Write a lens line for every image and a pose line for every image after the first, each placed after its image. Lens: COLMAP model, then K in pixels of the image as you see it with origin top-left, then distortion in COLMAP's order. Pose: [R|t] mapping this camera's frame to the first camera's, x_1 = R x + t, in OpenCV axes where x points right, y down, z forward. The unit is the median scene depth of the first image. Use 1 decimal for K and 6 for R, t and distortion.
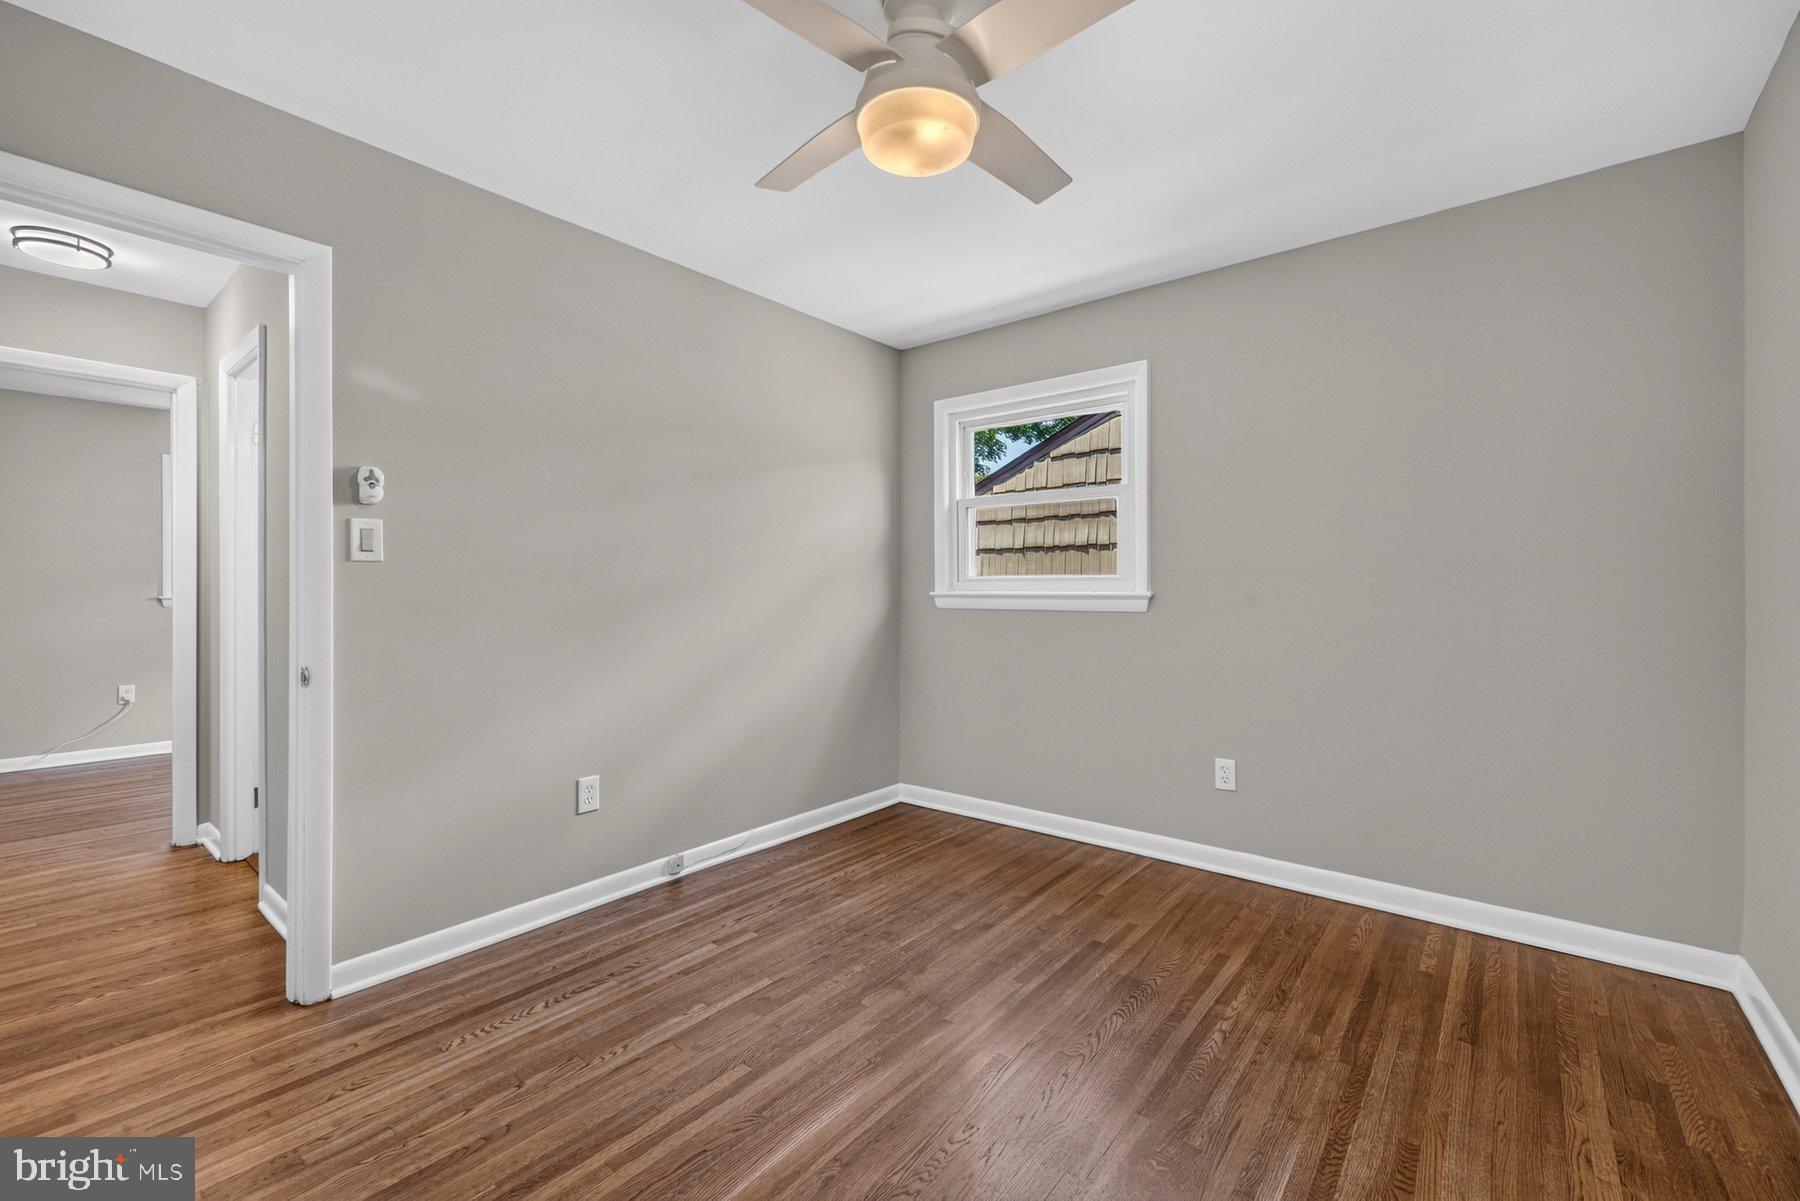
lens RADIAL K [[765.8, 0, 891.1], [0, 765.8, 596.9], [0, 0, 1]] dist [0.000957, -0.000043]
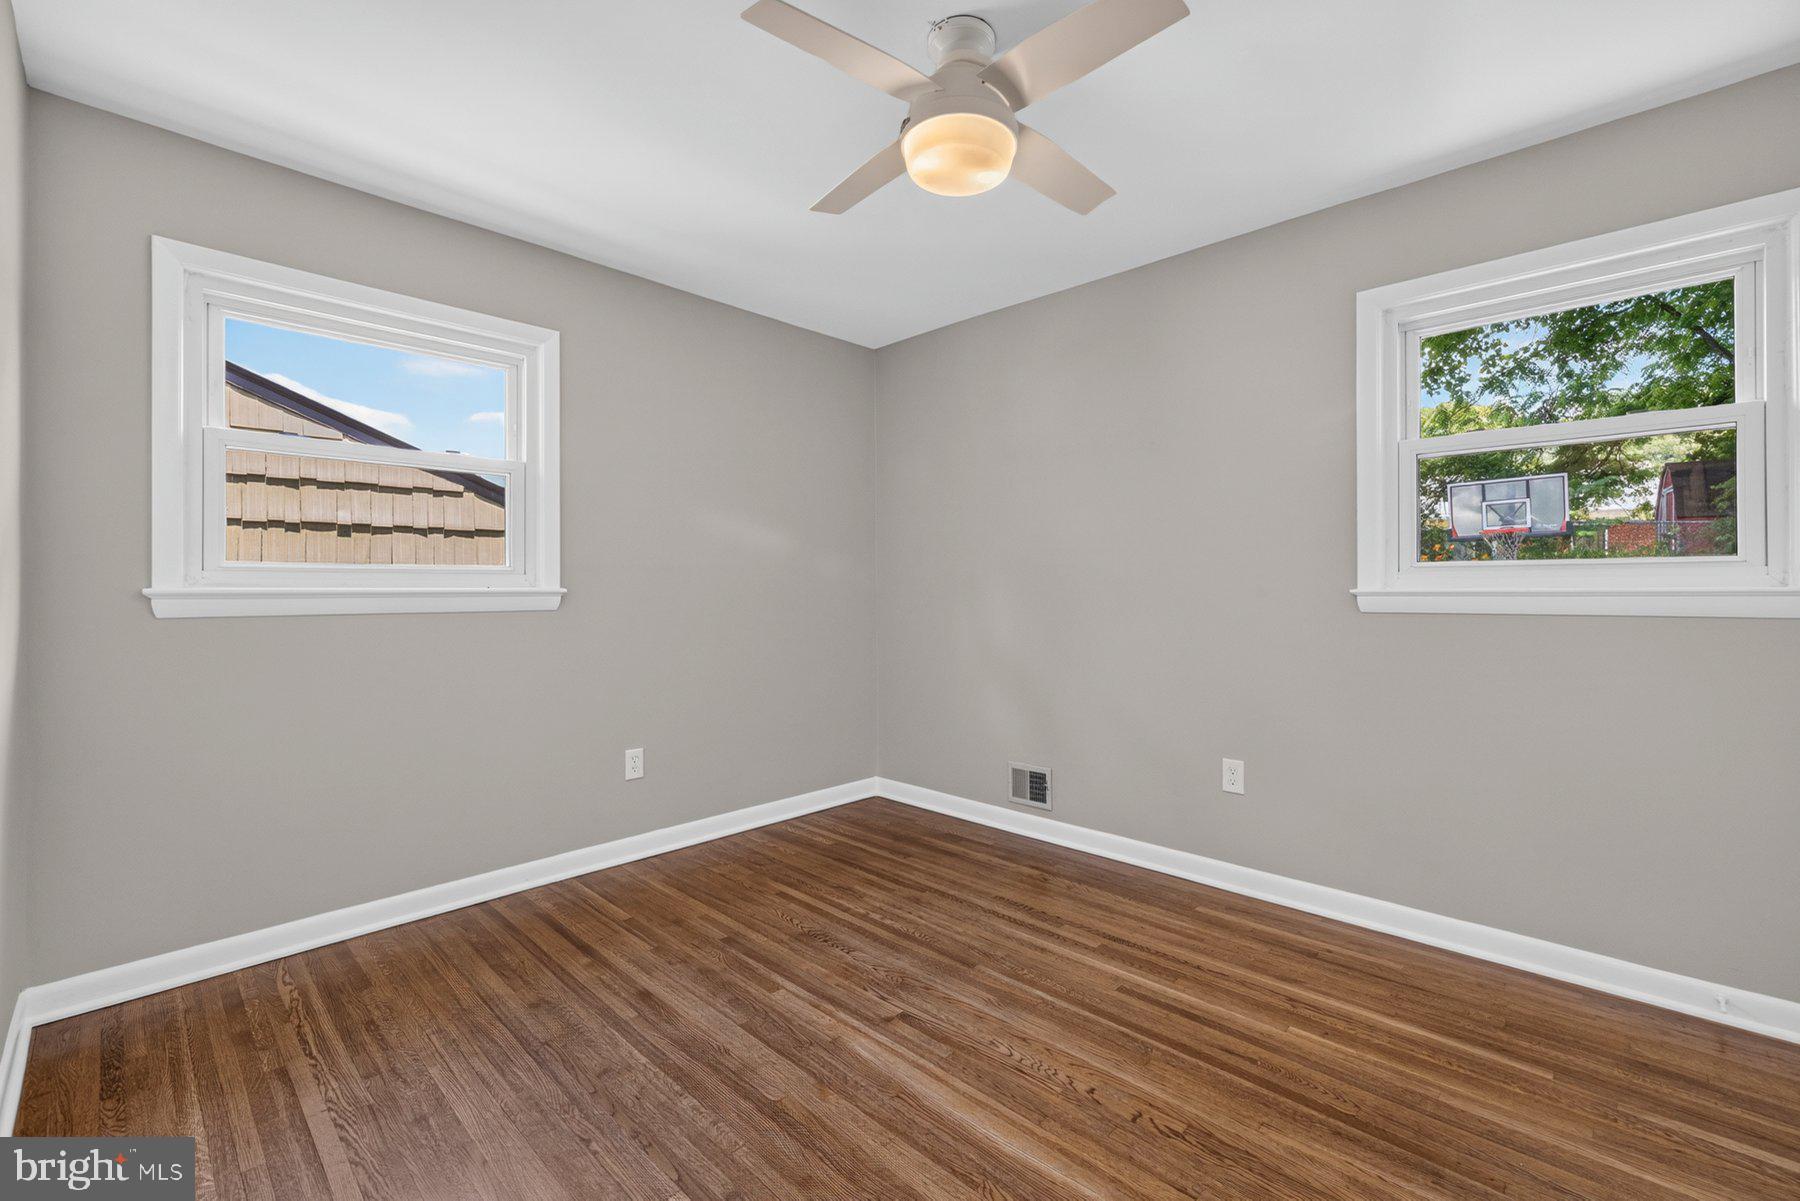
lens RADIAL K [[749.9, 0, 924.9], [0, 749.9, 589.2], [0, 0, 1]] dist [-0.008905, -0.000145]
pose [[0.062078, -0.002410, 0.998068, -0.698079], [0.009840, 0.999950, 0.001802, -0.004075], [-0.998023, 0.009709, 0.062099, 0.685815]]
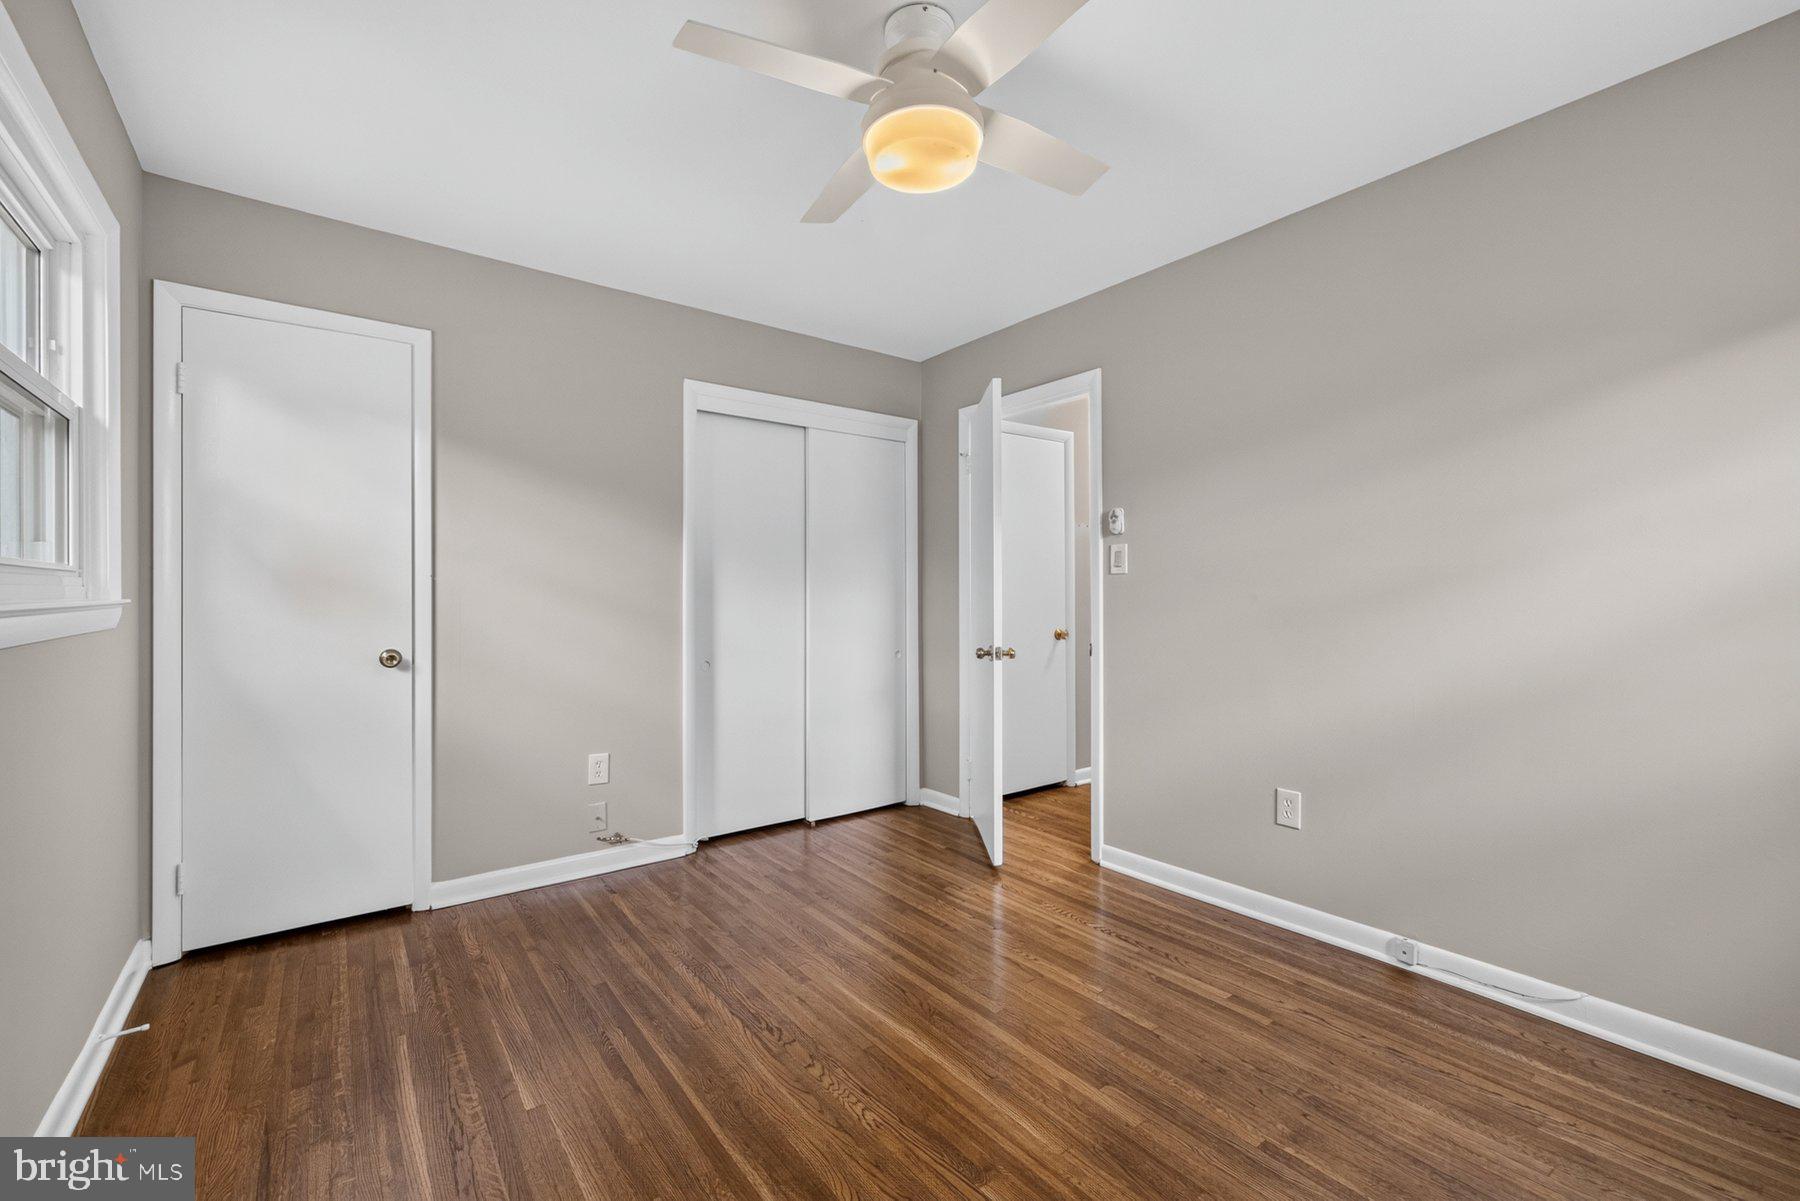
lens RADIAL K [[765.8, 0, 891.1], [0, 765.8, 596.9], [0, 0, 1]] dist [0.000957, -0.000043]
pose [[-0.254196, 0.001897, -0.967151, 0.718581], [-0.004888, 0.999983, 0.003246, -0.005242], [0.967140, 0.005552, -0.254182, 0.848869]]
